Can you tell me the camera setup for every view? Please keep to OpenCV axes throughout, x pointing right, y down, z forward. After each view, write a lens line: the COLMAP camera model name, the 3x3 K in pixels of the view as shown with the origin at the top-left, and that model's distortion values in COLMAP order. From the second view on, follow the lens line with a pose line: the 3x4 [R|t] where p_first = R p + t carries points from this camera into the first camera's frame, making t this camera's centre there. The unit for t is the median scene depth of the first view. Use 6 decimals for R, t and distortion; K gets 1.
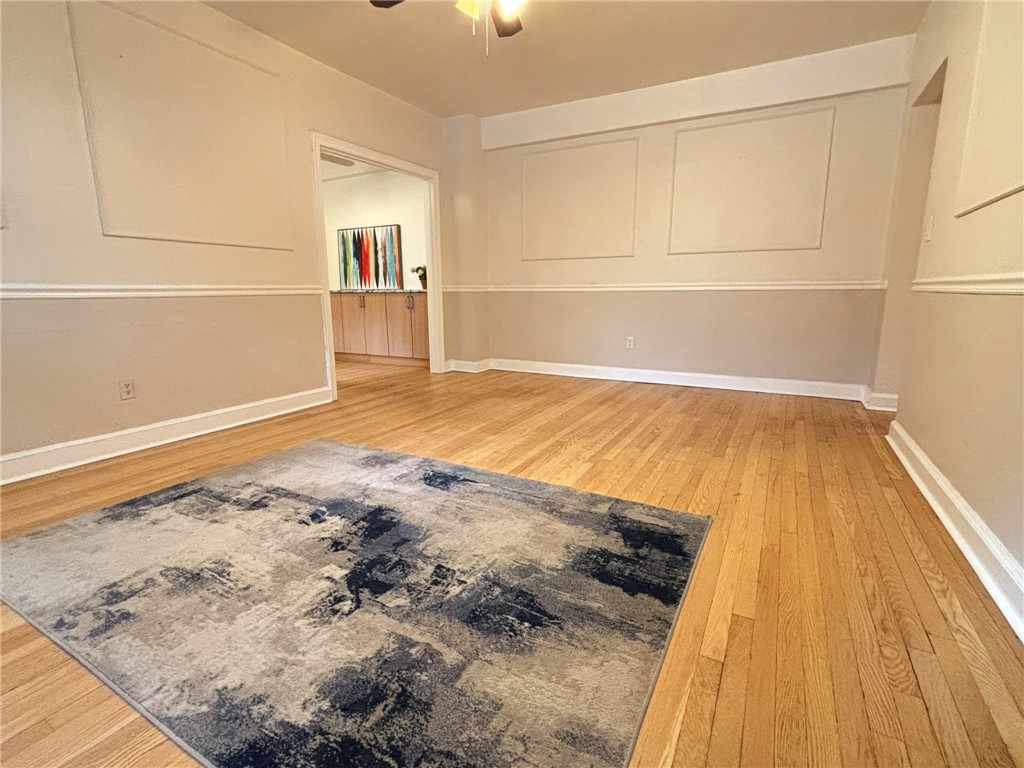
lens RADIAL K [[487.9, 0, 510.7], [0, 487.9, 386.4], [0, 0, 1]] dist [0.017924, -0.021560]
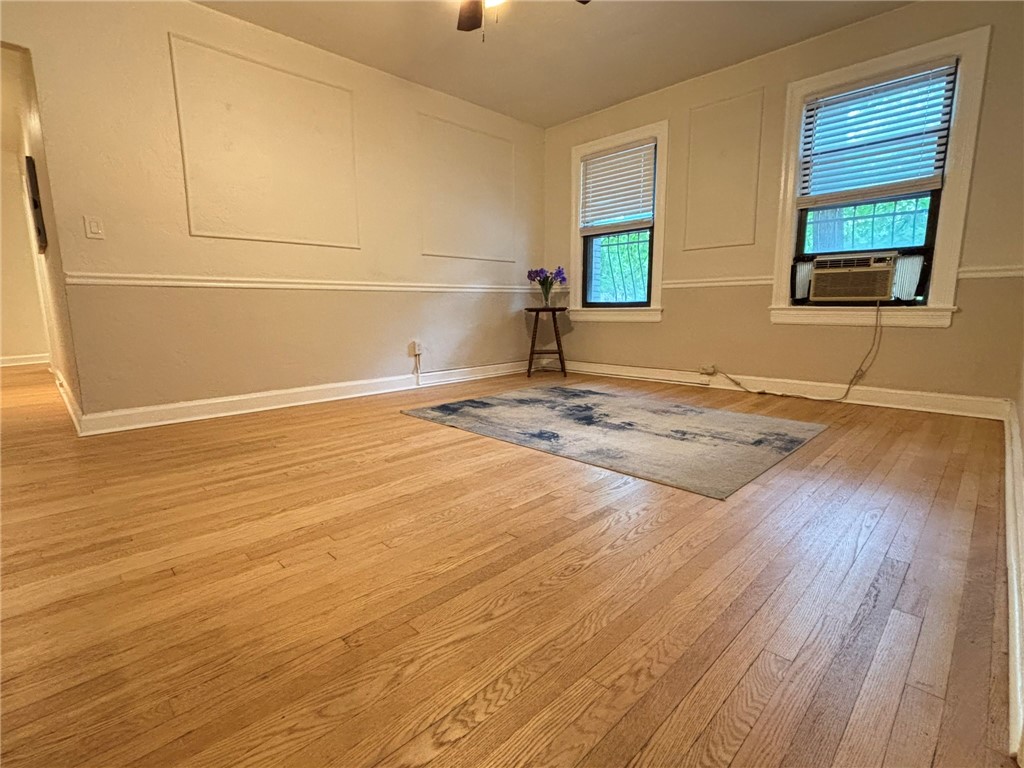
lens RADIAL K [[487.9, 0, 510.7], [0, 487.9, 386.4], [0, 0, 1]] dist [0.017924, -0.021560]
pose [[-0.961098, -0.029905, 0.274583, -0.367958], [0.067591, 0.938432, 0.338788, -0.311793], [-0.267809, 0.344168, -0.899904, 1.956201]]
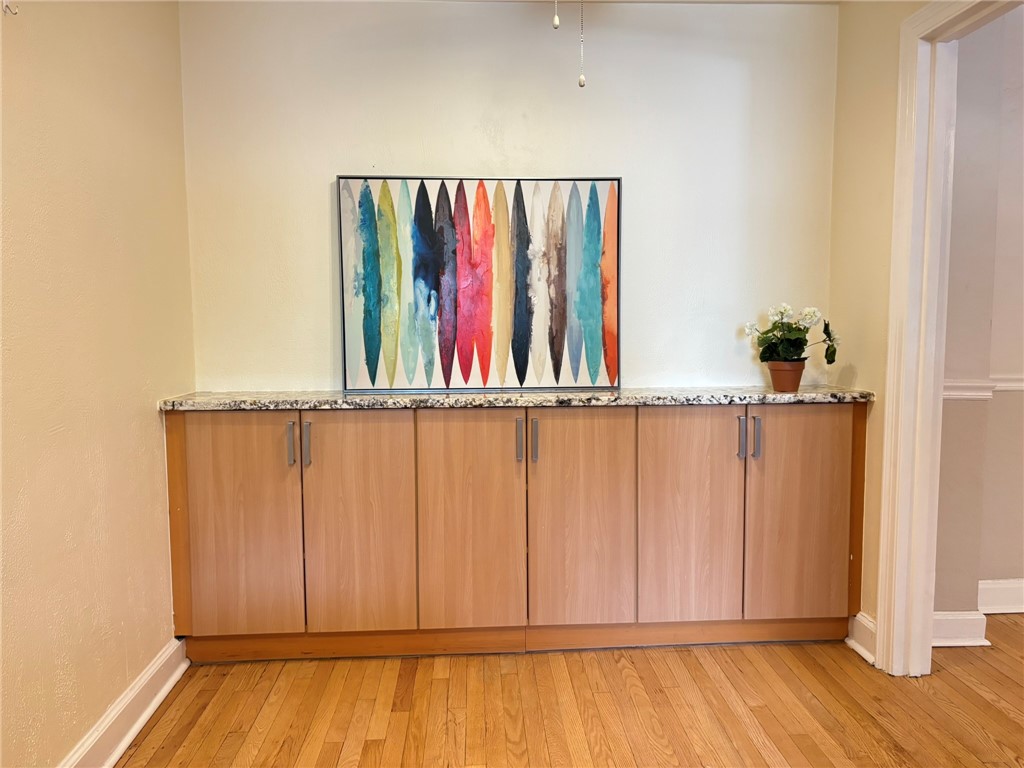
lens RADIAL K [[778.4, 0, 514.8], [0, 778.4, 391.0], [0, 0, 1]] dist [0.008649, -0.001501]
pose [[0.843021, -0.043003, 0.536159, -1.330017], [0.102261, 0.991432, -0.081268, -0.404935], [-0.528070, 0.123339, 0.840196, 1.552301]]
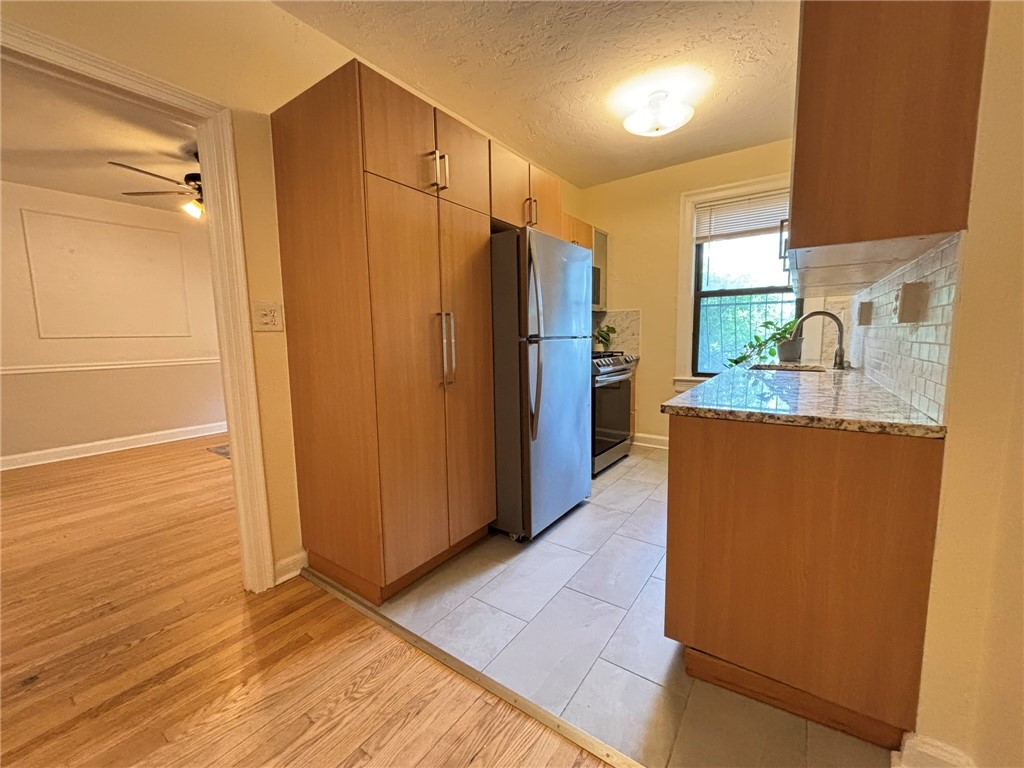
lens RADIAL K [[414.5, 0, 512.0], [0, 414.5, 384.0], [0, 0, 1]] dist [-0.000097, 0.000271]
pose [[-0.992838, 0.015117, 0.118504, -1.203002], [0.050688, 0.951550, 0.303288, -0.530969], [-0.108178, 0.307123, -0.945502, 2.266544]]
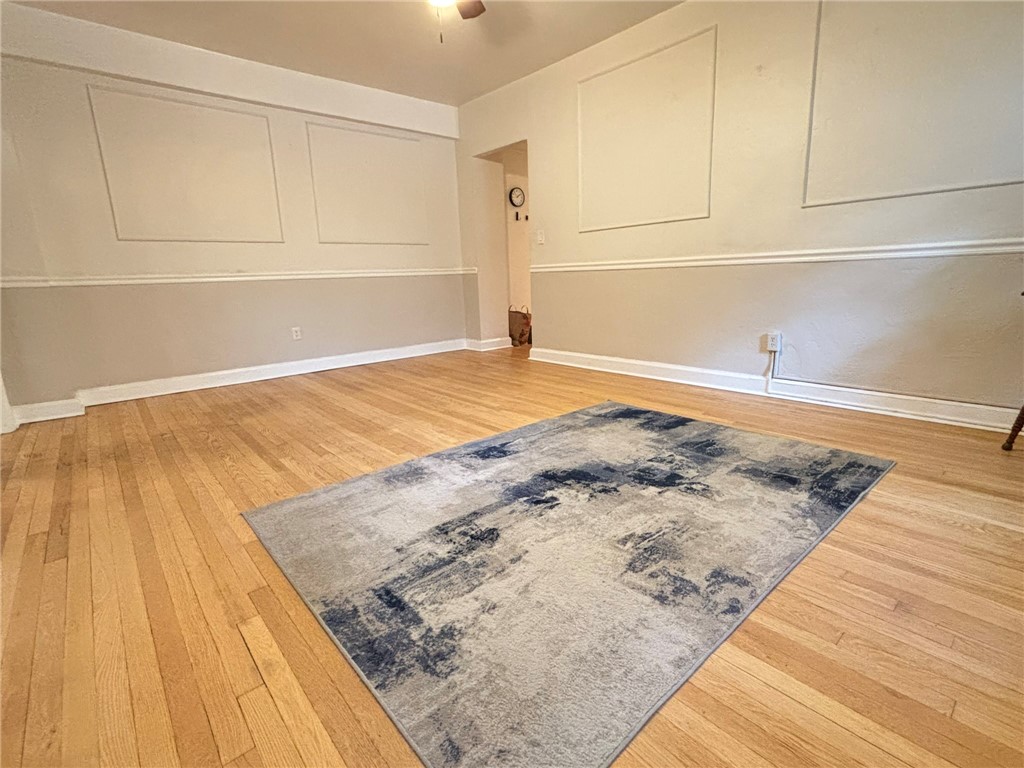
lens RADIAL K [[487.9, 0, 510.7], [0, 487.9, 386.4], [0, 0, 1]] dist [0.017924, -0.021560]
pose [[0.338692, -0.218147, 0.915259, -1.002895], [0.213189, 0.965245, 0.151171, -0.088881], [-0.916427, 0.143923, 0.373427, 0.534925]]
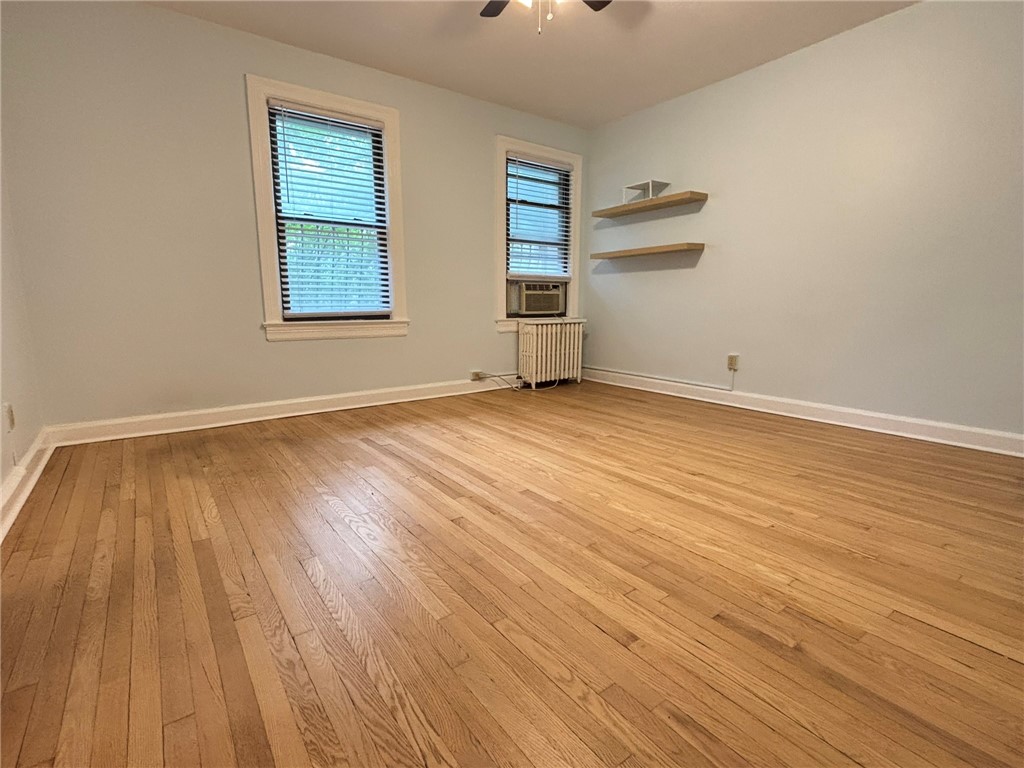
lens RADIAL K [[487.9, 0, 510.7], [0, 487.9, 386.4], [0, 0, 1]] dist [0.017924, -0.021560]
pose [[-0.413503, 0.160477, -0.896249, 1.006864], [-0.178935, 0.950827, 0.252805, -0.197573], [0.892747, 0.264906, -0.364455, 1.017431]]
